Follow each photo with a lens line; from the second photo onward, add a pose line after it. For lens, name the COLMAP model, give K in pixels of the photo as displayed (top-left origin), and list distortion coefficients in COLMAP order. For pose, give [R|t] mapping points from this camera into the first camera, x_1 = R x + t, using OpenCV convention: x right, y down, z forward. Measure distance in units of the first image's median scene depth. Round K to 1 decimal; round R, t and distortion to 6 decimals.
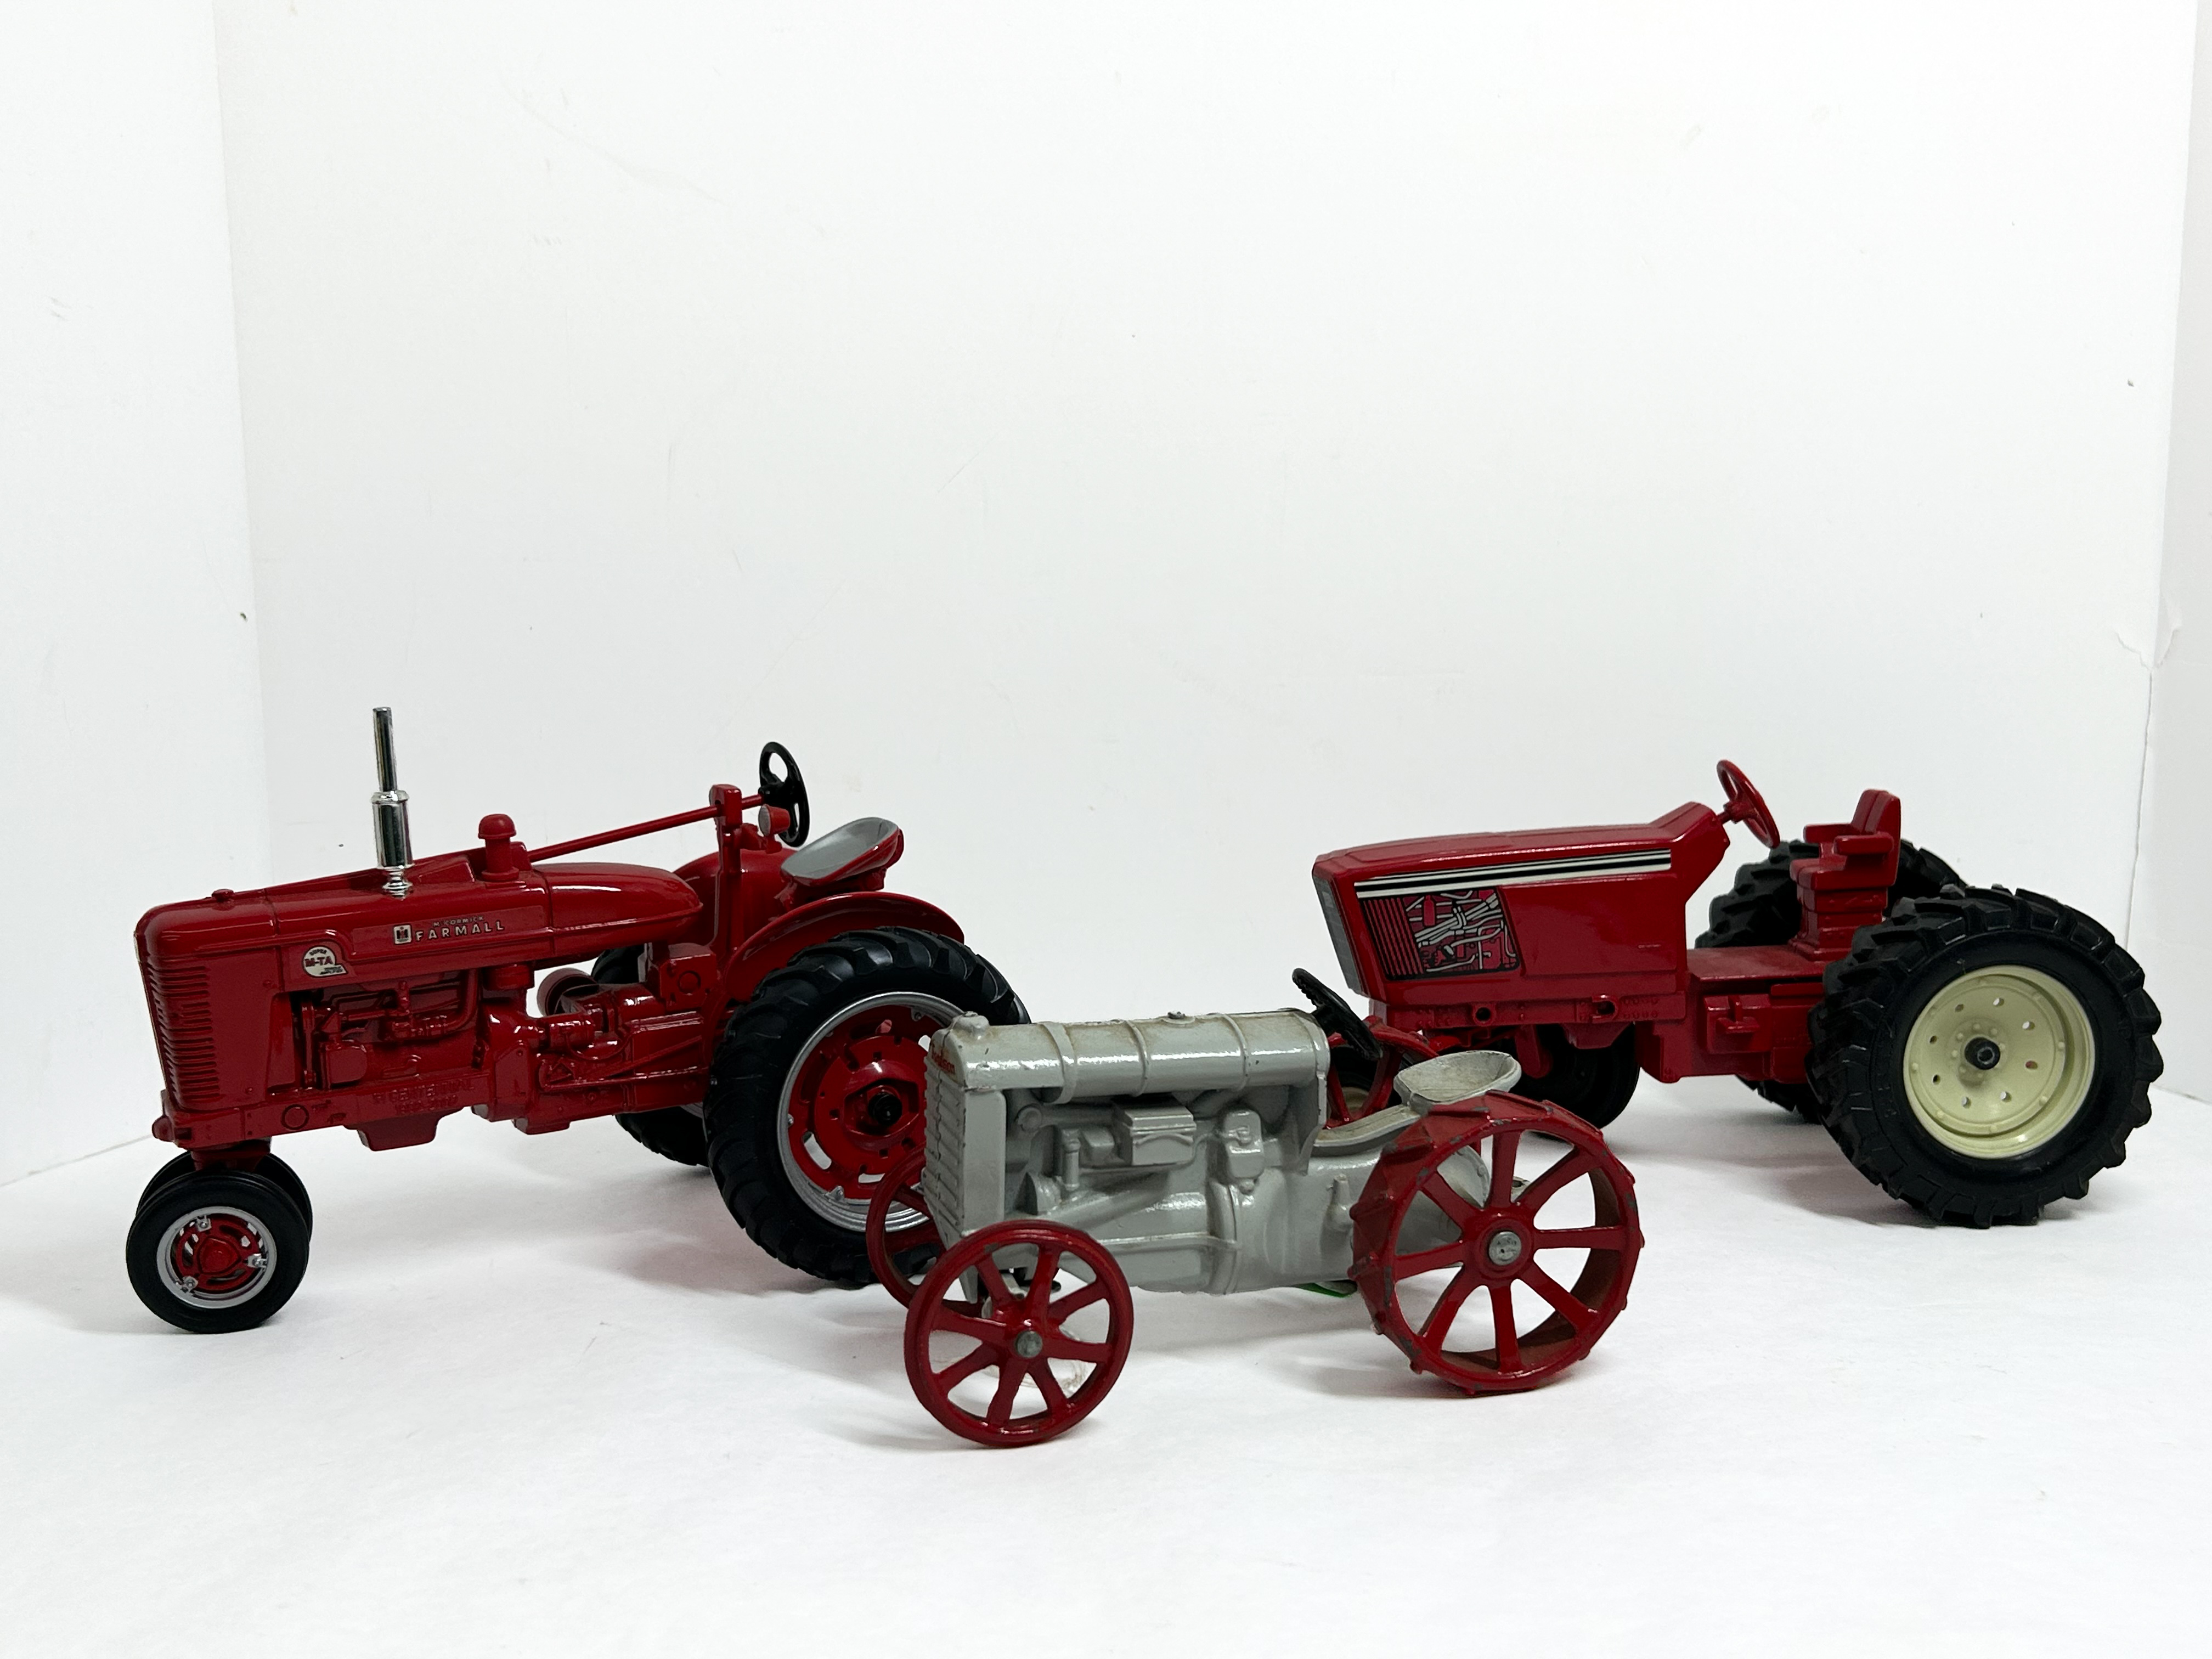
lens RADIAL K [[2286.0, 0, 1107.7], [0, 2286.0, 819.5], [0, 0, 1]] dist [0.001890, 0.281118]
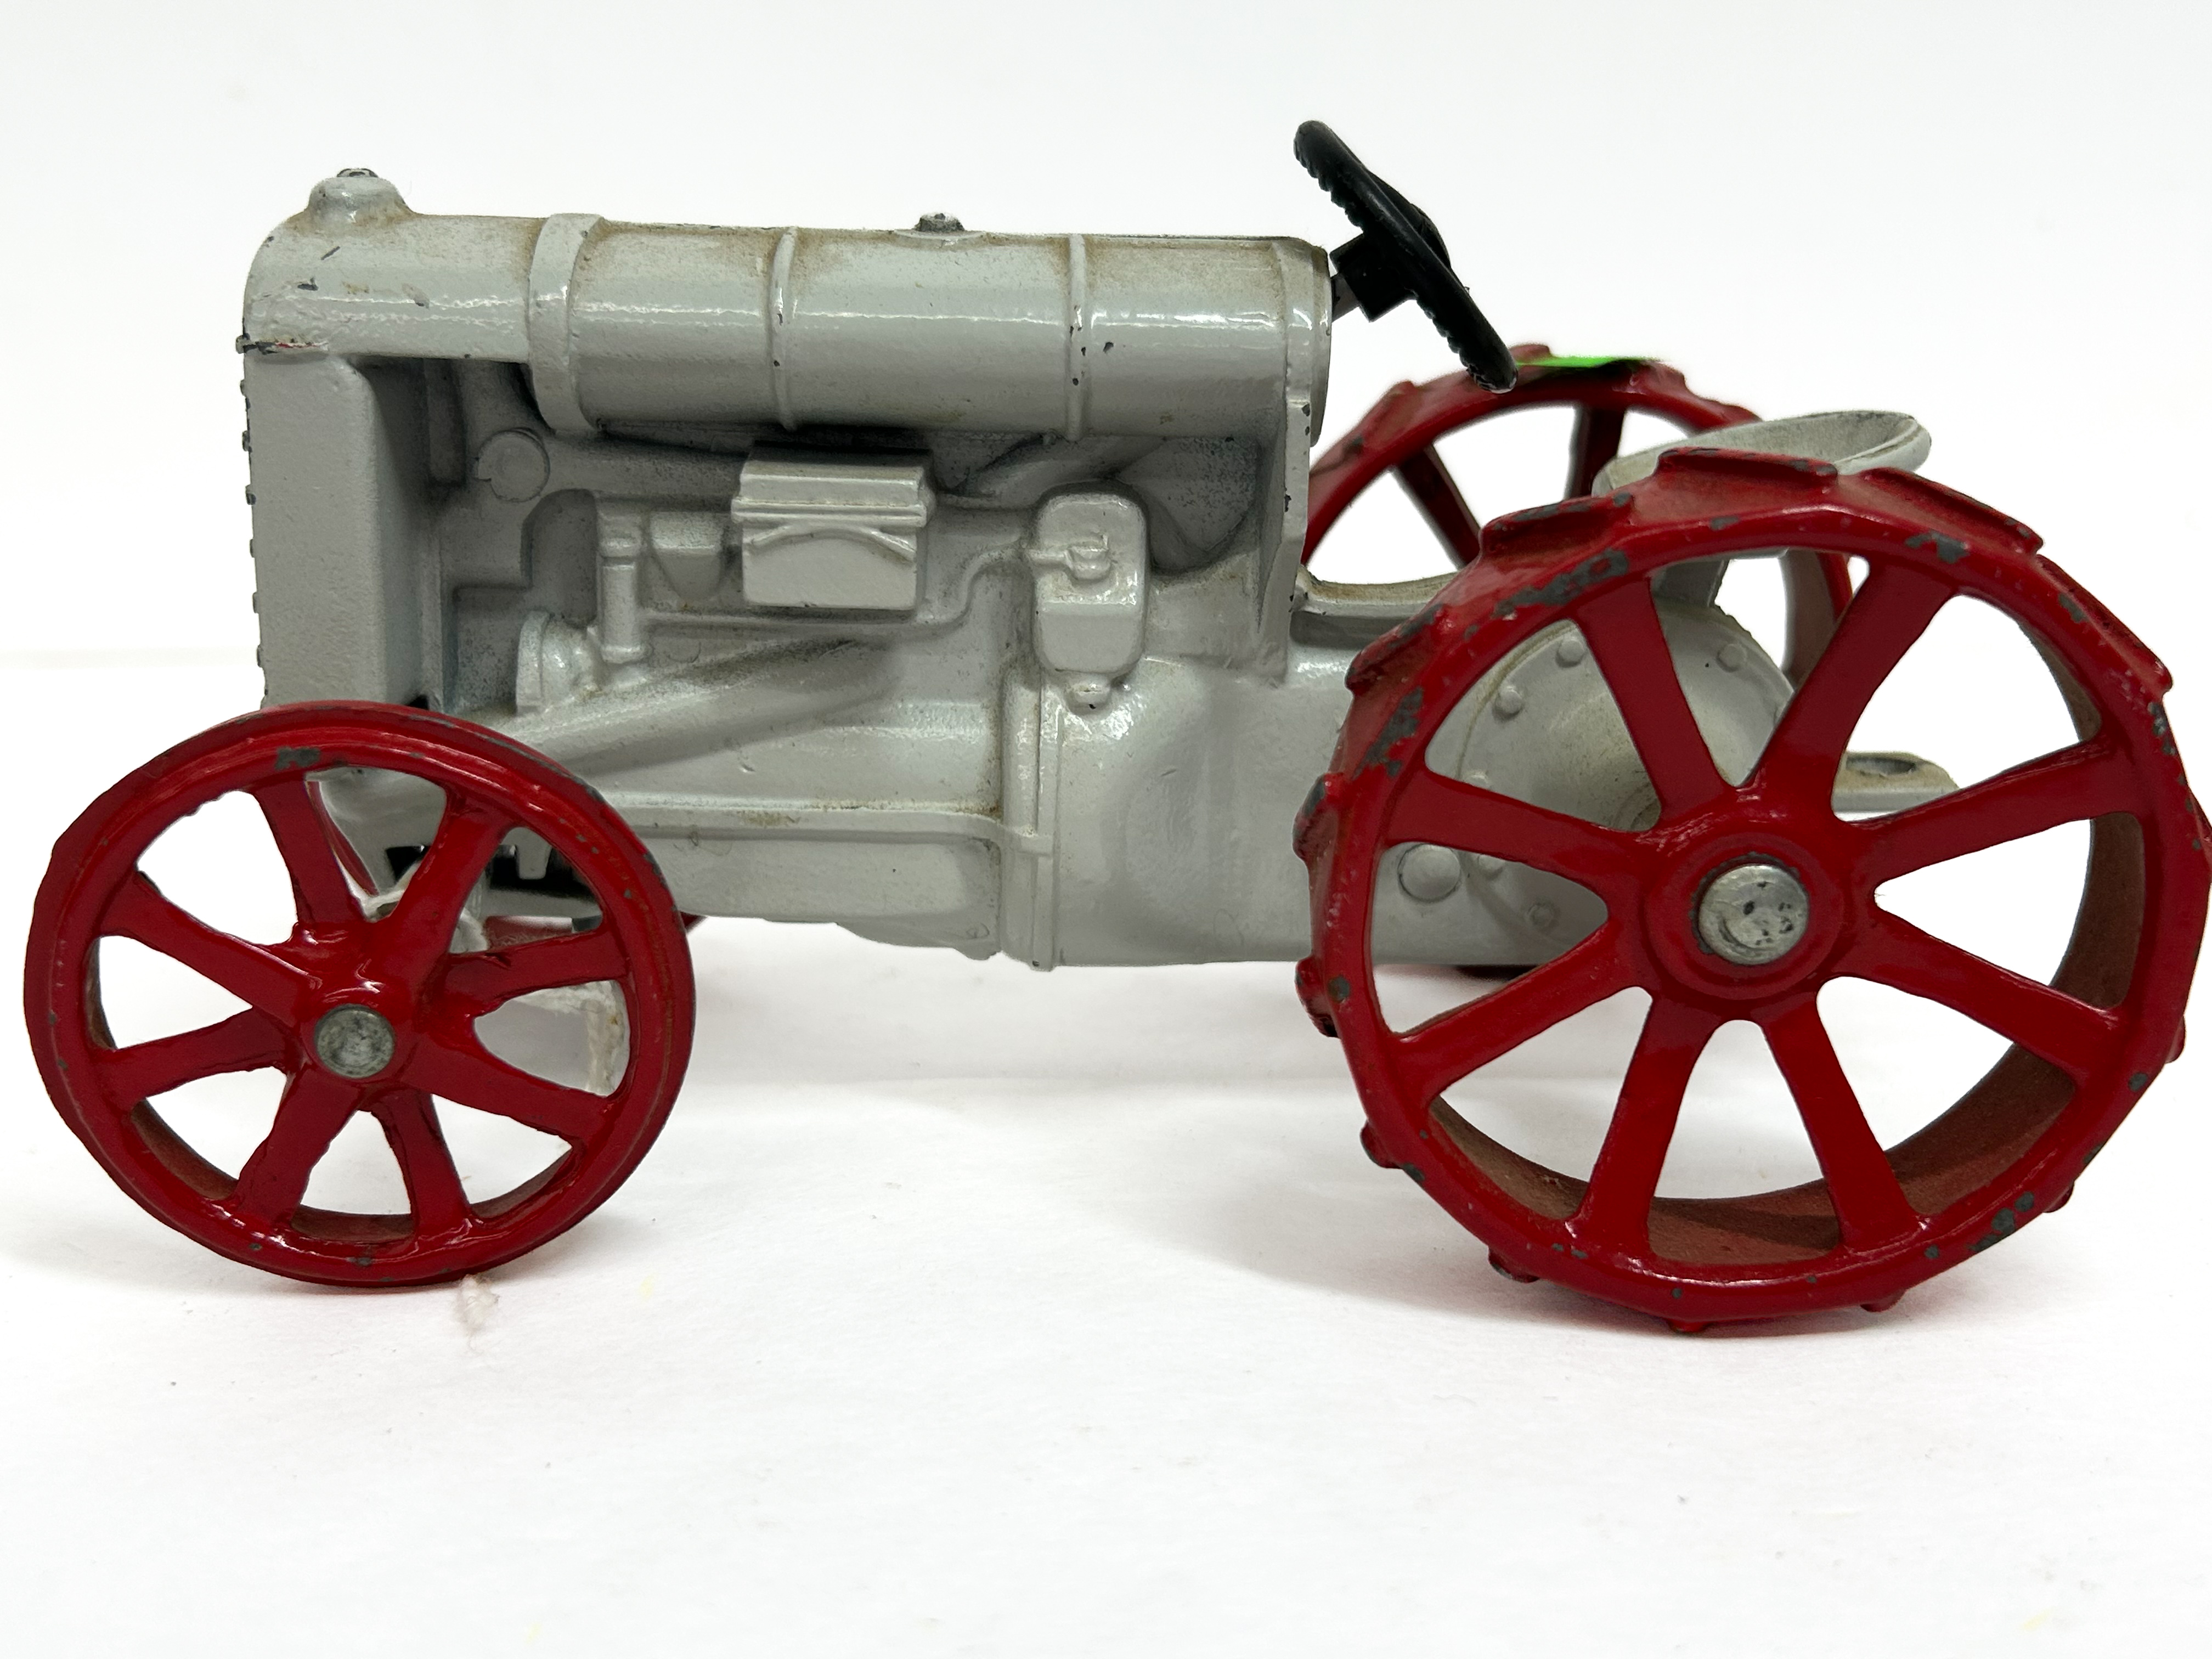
lens RADIAL K [[2286.0, 0, 1107.7], [0, 2286.0, 819.5], [0, 0, 1]] dist [0.001890, 0.281118]
pose [[0.965494, 0.094623, -0.242626, 0.157565], [-0.051103, 0.982381, 0.179768, 0.113359], [0.255361, -0.161166, 0.953318, 0.641911]]
